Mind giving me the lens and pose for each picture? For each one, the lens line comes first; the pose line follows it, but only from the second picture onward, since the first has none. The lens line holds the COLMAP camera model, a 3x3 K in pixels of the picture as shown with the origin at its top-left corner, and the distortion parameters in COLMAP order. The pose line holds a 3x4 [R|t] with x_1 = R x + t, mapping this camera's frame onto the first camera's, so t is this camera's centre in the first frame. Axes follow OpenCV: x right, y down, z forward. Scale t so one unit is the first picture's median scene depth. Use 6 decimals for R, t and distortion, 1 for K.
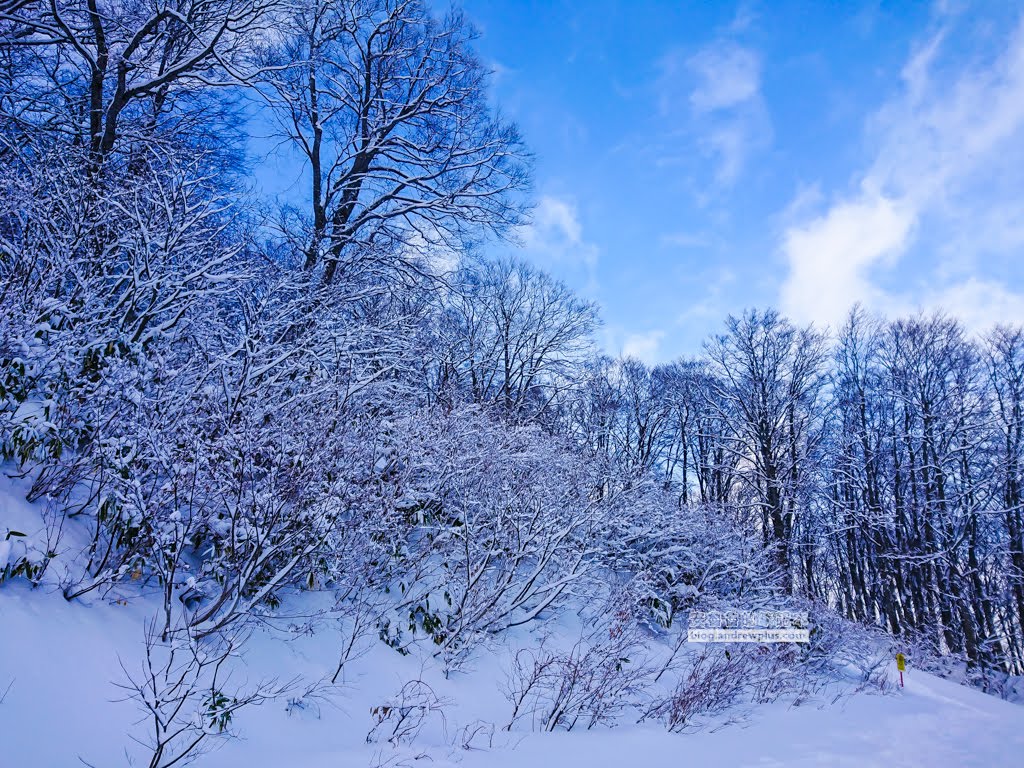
lens RADIAL K [[759.9, 0, 511.0], [0, 759.9, 382.4], [0, 0, 1]] dist [-0.008272, 0.001399]
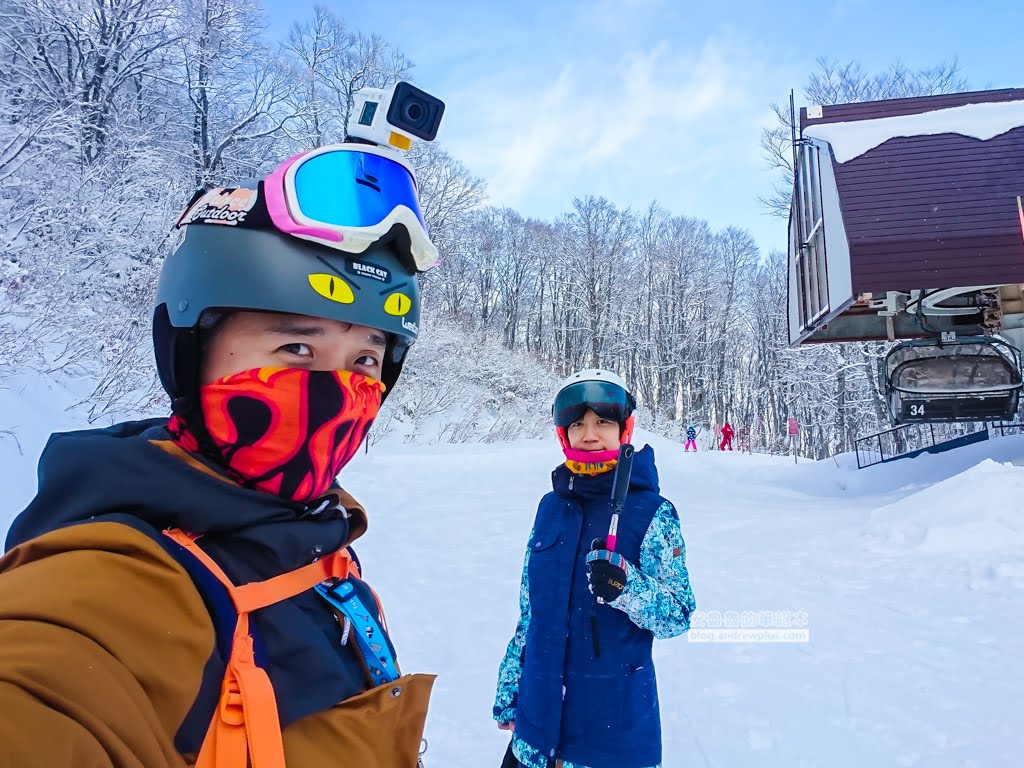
lens RADIAL K [[759.9, 0, 512.6], [0, 759.9, 385.3], [0, 0, 1]] dist [-0.008272, 0.001399]
pose [[0.990277, 0.003947, 0.139055, -0.089598], [-0.045044, 0.954843, 0.293678, -0.494568], [-0.131616, -0.297086, 0.945736, -1.343381]]
